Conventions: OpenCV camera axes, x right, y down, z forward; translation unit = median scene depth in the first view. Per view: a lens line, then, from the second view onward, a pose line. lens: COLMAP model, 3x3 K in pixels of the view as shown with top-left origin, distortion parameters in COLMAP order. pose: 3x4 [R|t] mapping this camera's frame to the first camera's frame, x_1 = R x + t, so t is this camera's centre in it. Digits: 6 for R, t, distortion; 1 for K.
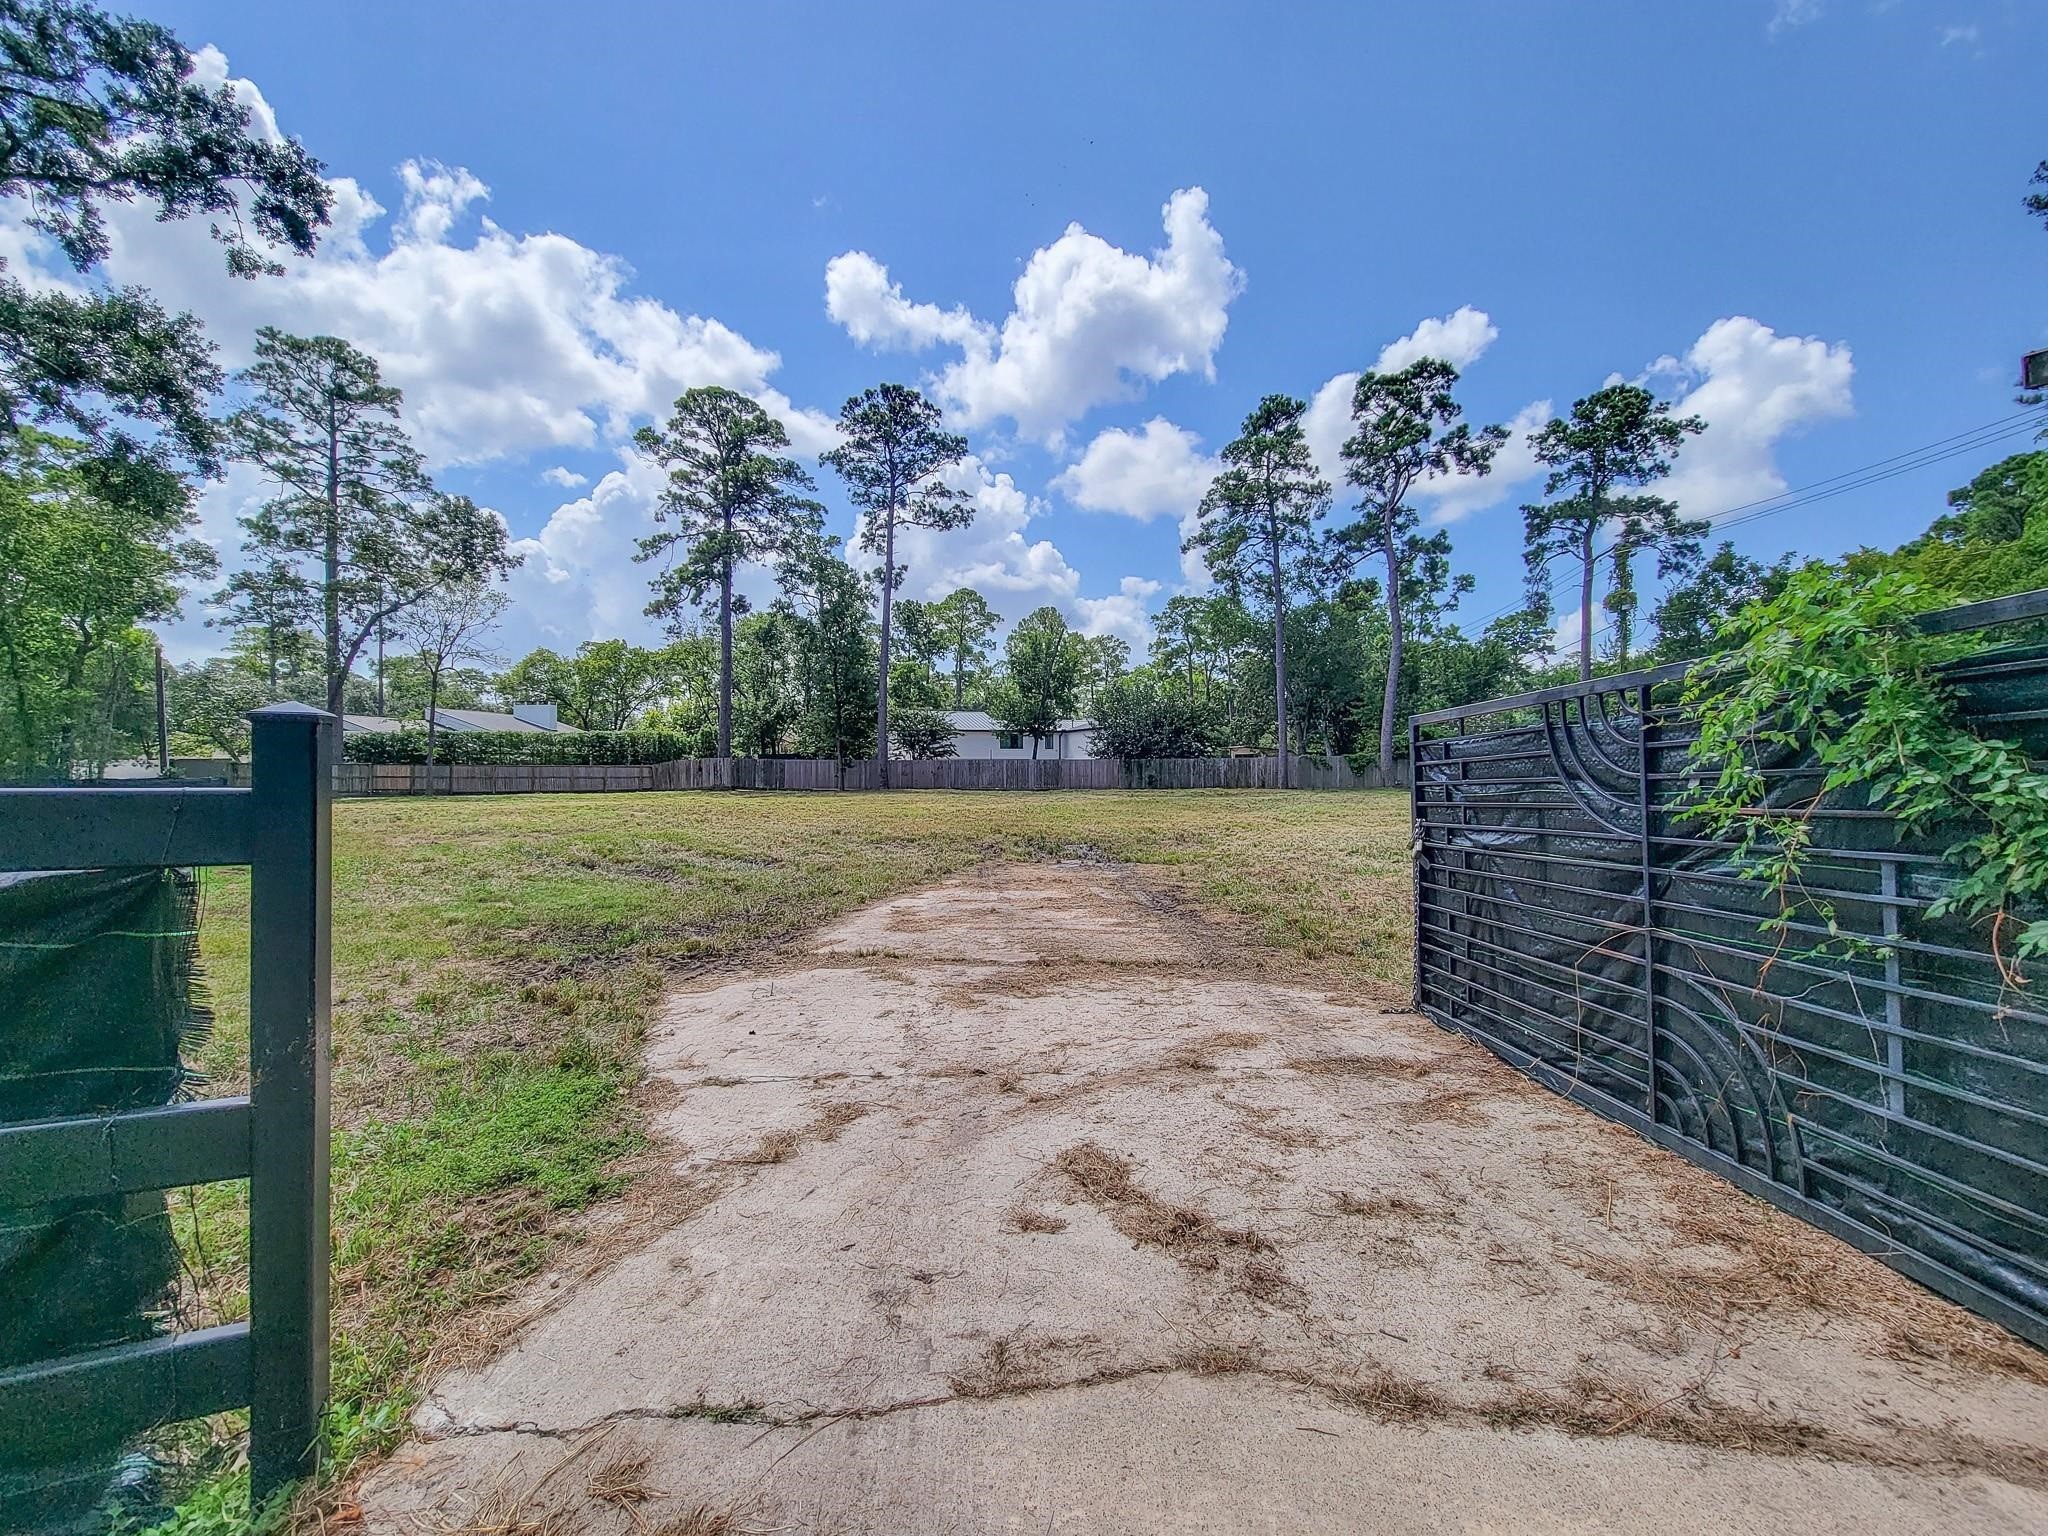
lens RADIAL K [[835.4, 0, 1030.1], [0, 835.4, 767.5], [0, 0, 1]] dist [0.000779, -0.004995]
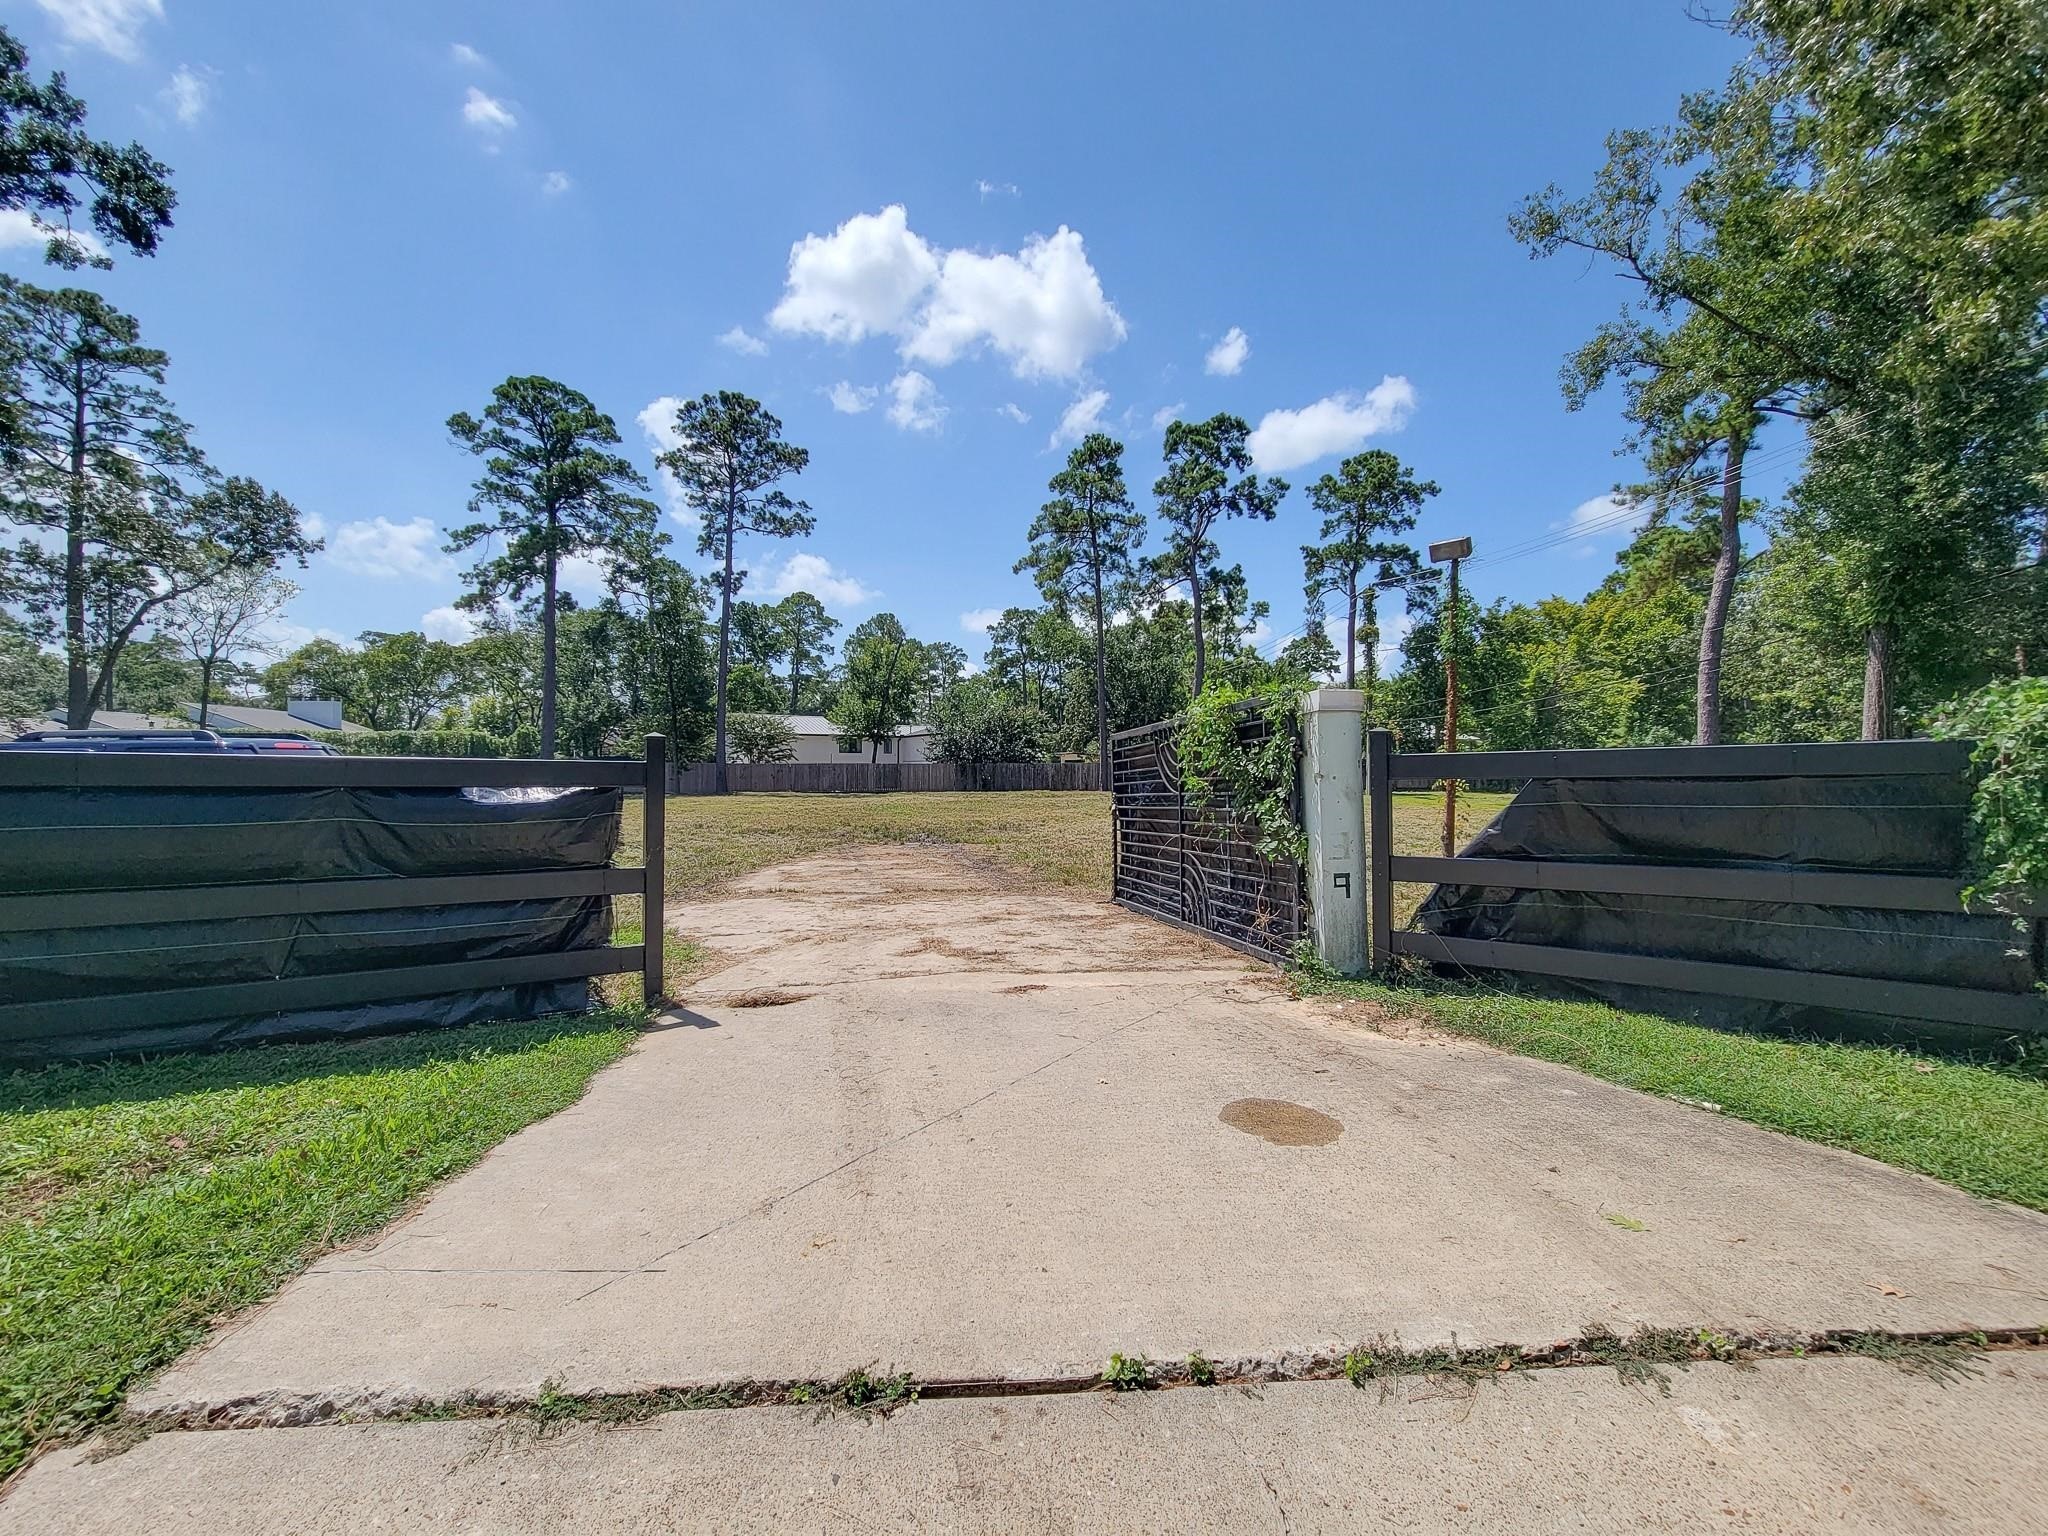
lens RADIAL K [[835.4, 0, 1030.1], [0, 835.4, 767.5], [0, 0, 1]] dist [0.000779, -0.004995]
pose [[0.981277, 0.003459, 0.192569, -0.004409], [-0.002288, 0.999978, -0.006302, 0.001706], [-0.192586, 0.005743, 0.981263, -0.059881]]
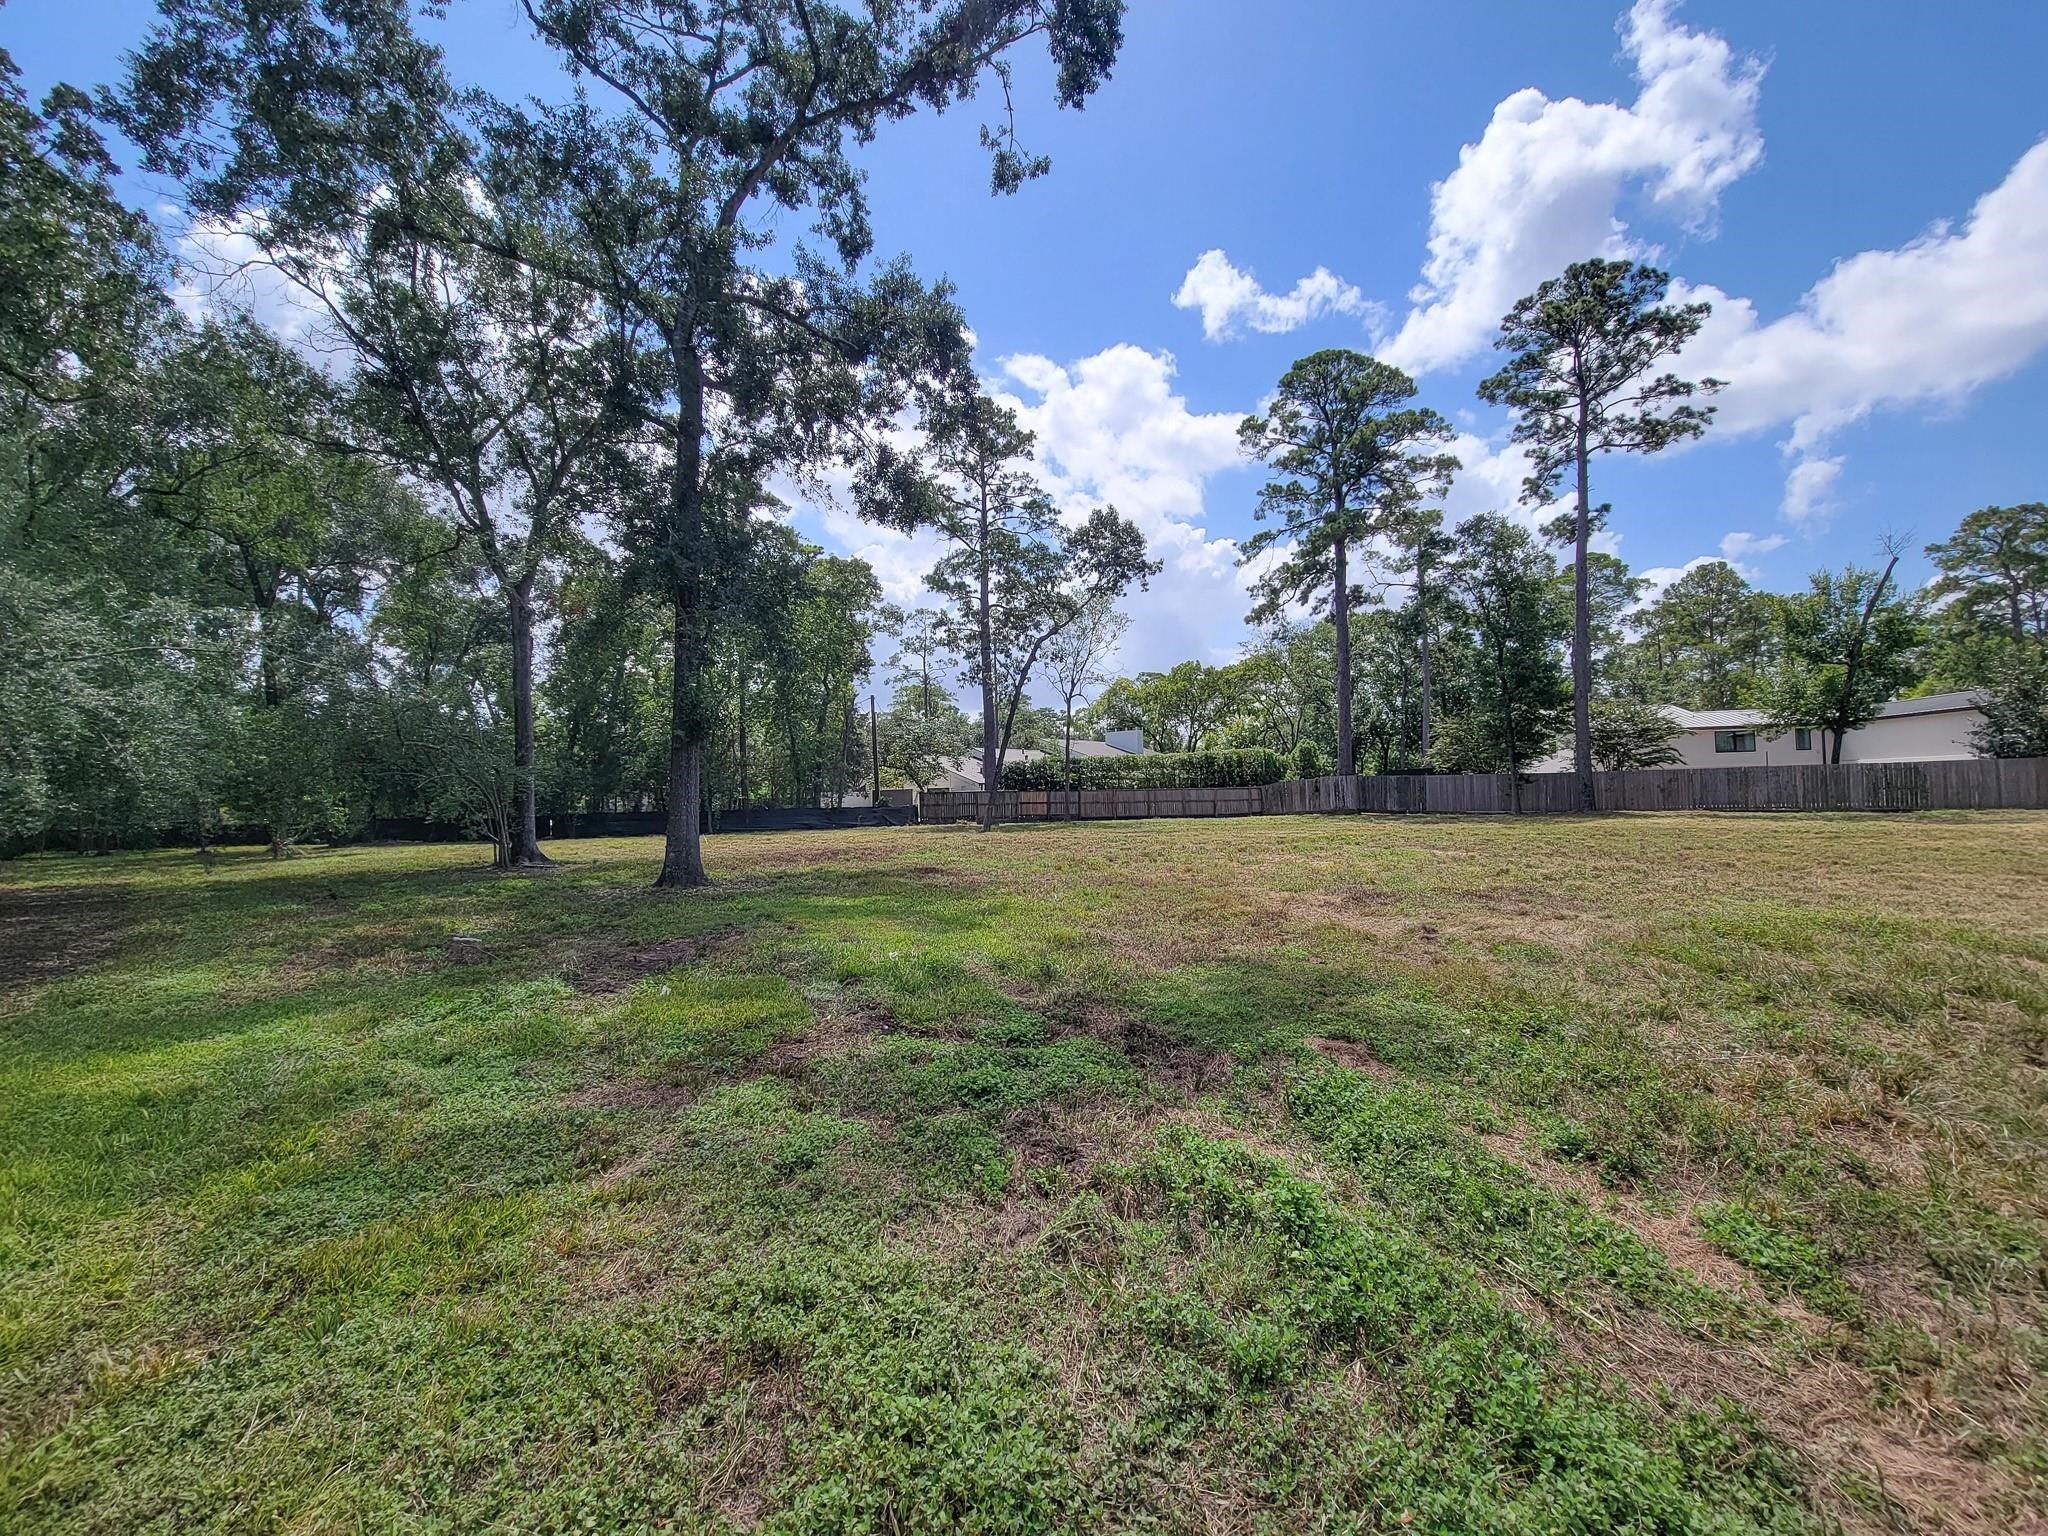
lens RADIAL K [[835.4, 0, 1030.1], [0, 835.4, 767.5], [0, 0, 1]] dist [0.000779, -0.004995]
pose [[0.829782, -0.035086, -0.556984, -0.174430], [0.021229, 0.999284, -0.031321, -0.000356], [0.557684, 0.014165, 0.829933, 0.121482]]
